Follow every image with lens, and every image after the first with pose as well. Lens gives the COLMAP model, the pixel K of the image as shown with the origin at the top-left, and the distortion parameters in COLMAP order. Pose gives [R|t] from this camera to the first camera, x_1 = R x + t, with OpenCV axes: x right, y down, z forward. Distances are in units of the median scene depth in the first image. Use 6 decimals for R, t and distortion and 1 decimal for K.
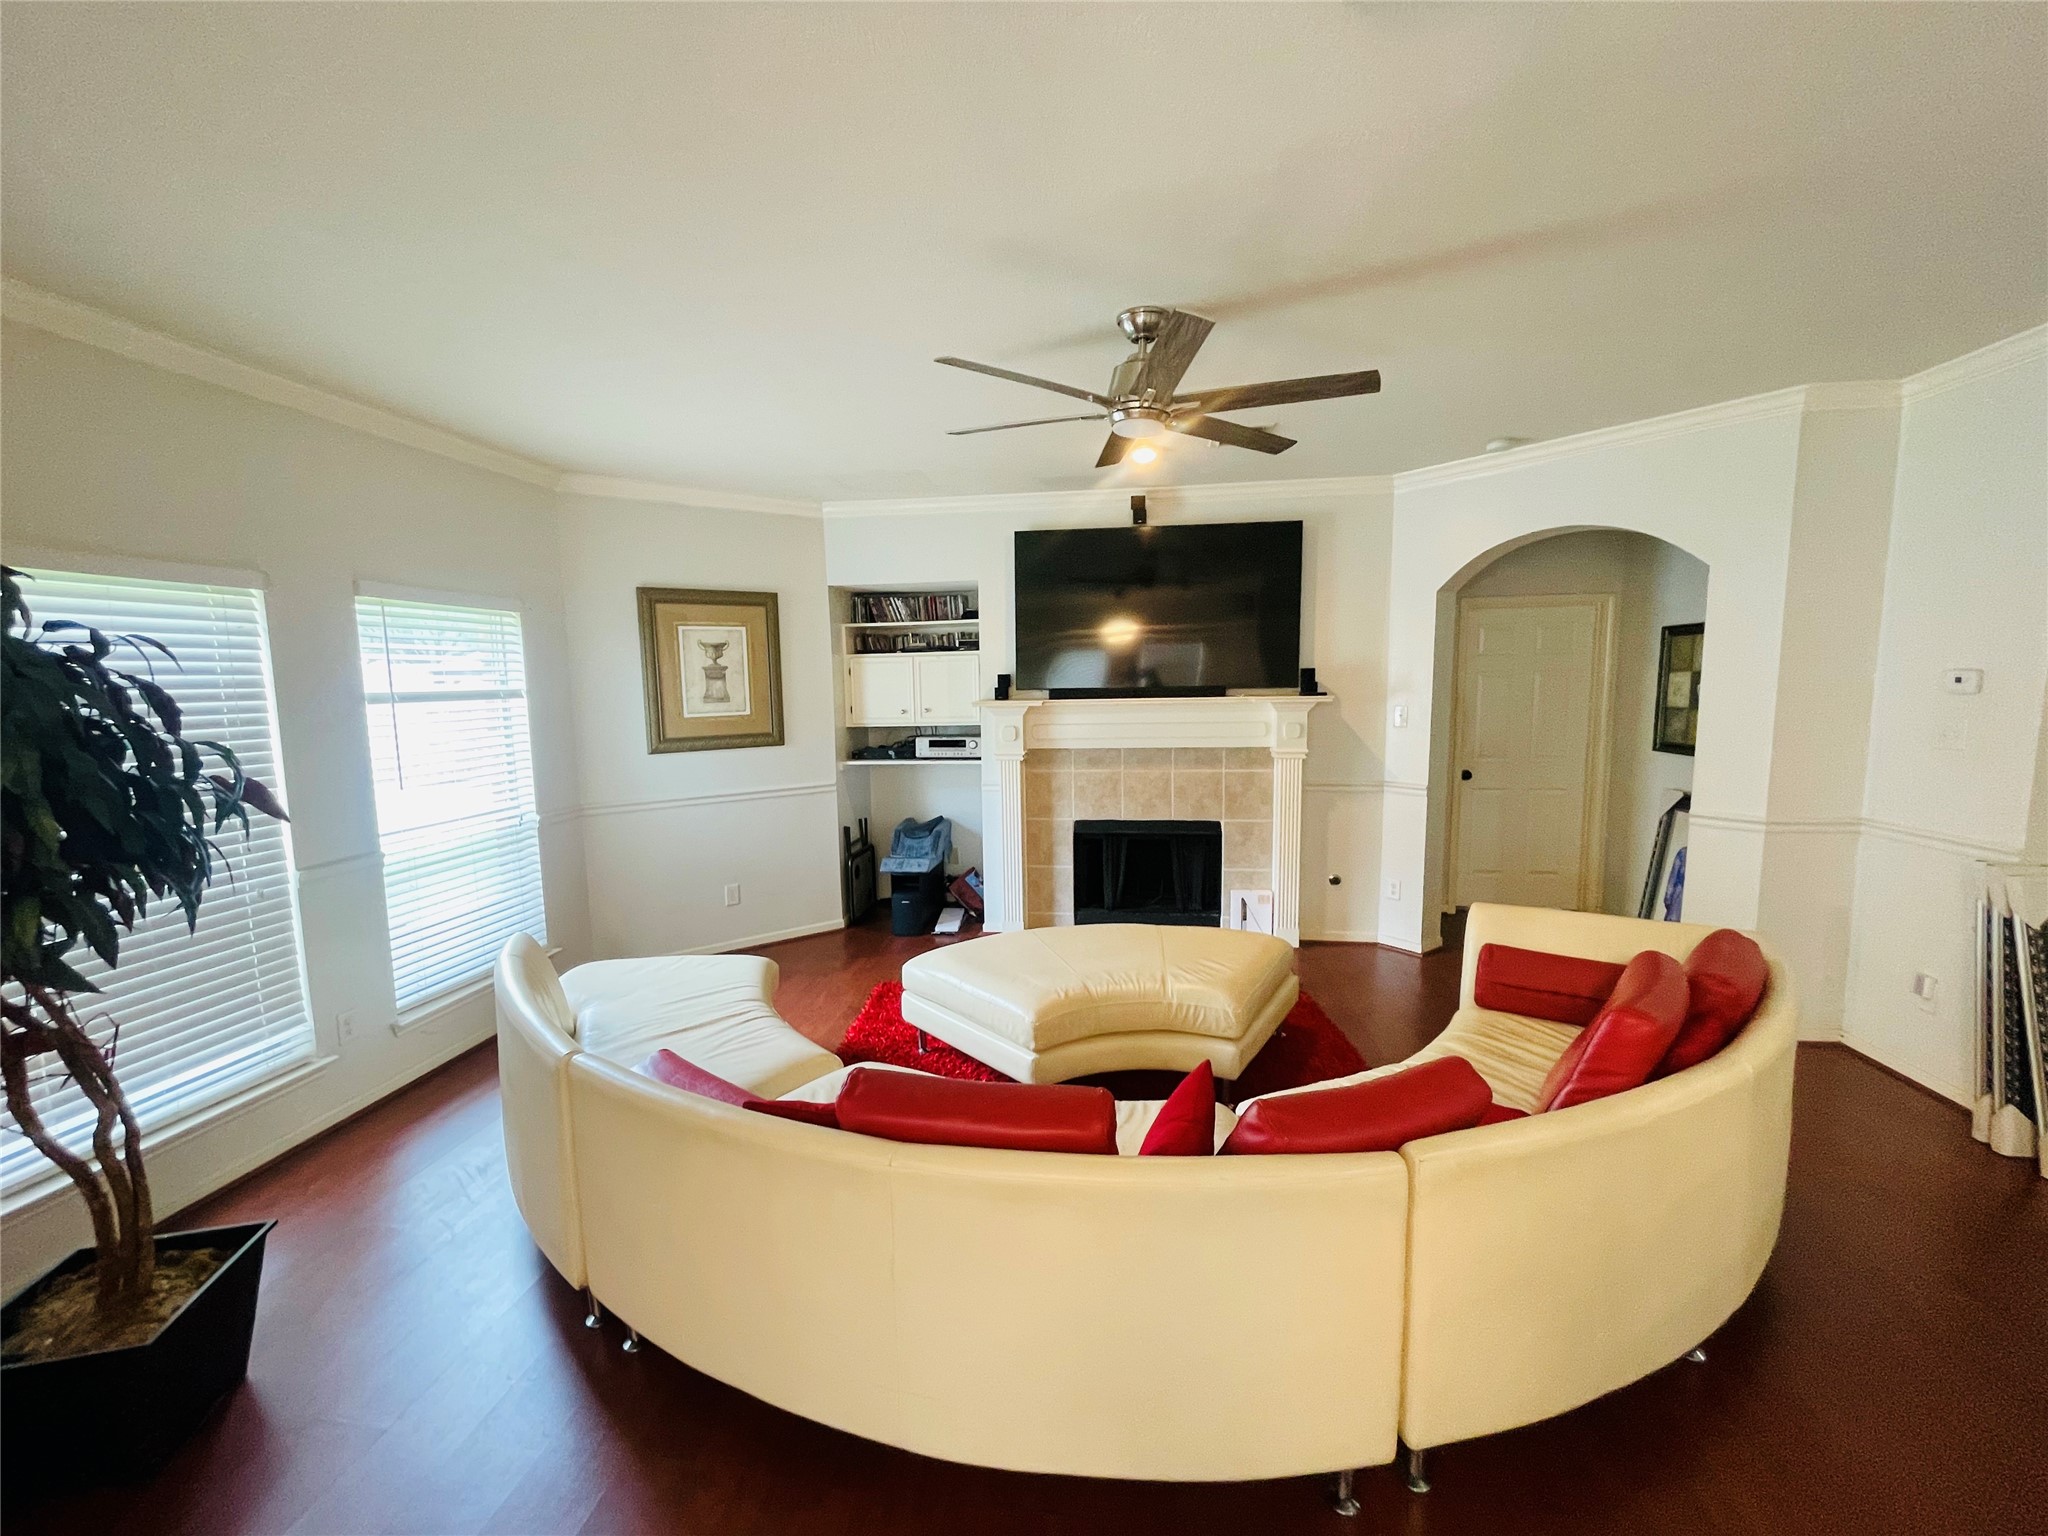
lens RADIAL K [[825.8, 0, 1024.0], [0, 825.8, 768.0], [0, 0, 1]] dist [-0.003706, 0.000335]
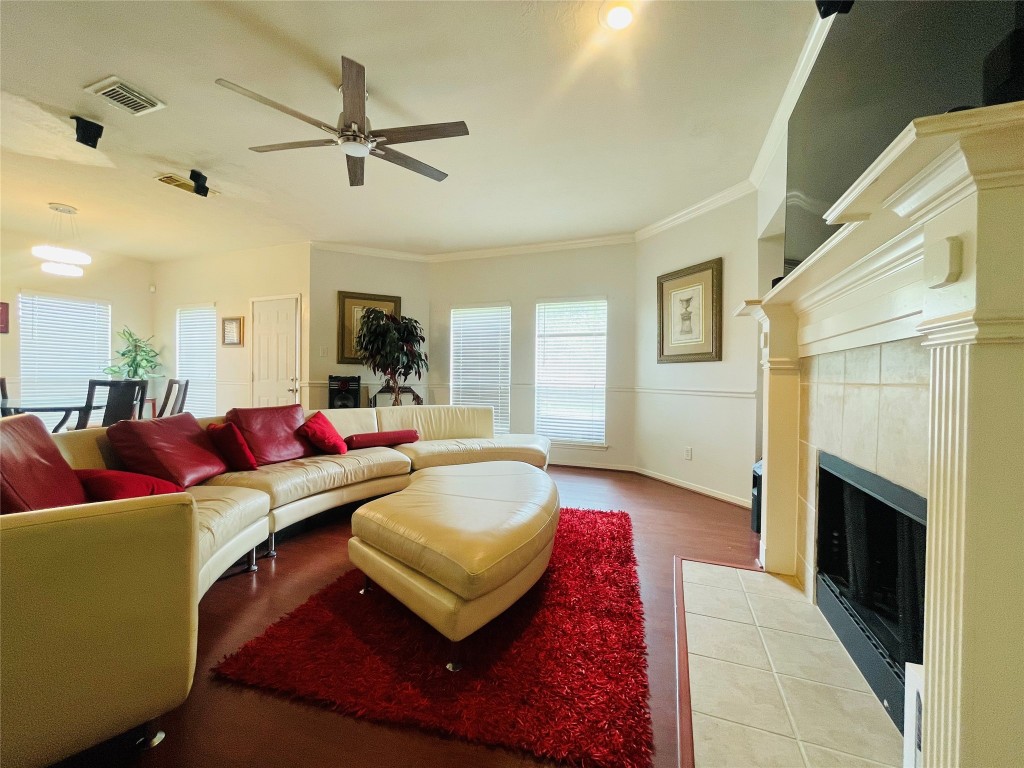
lens RADIAL K [[412.9, 0, 512.0], [0, 412.9, 384.0], [0, 0, 1]] dist [-0.003706, 0.000335]
pose [[-0.257715, 0.030028, -0.965754, 0.542507], [-0.116567, 0.991250, 0.061927, 0.009499], [0.959164, 0.128534, -0.251960, 0.922608]]
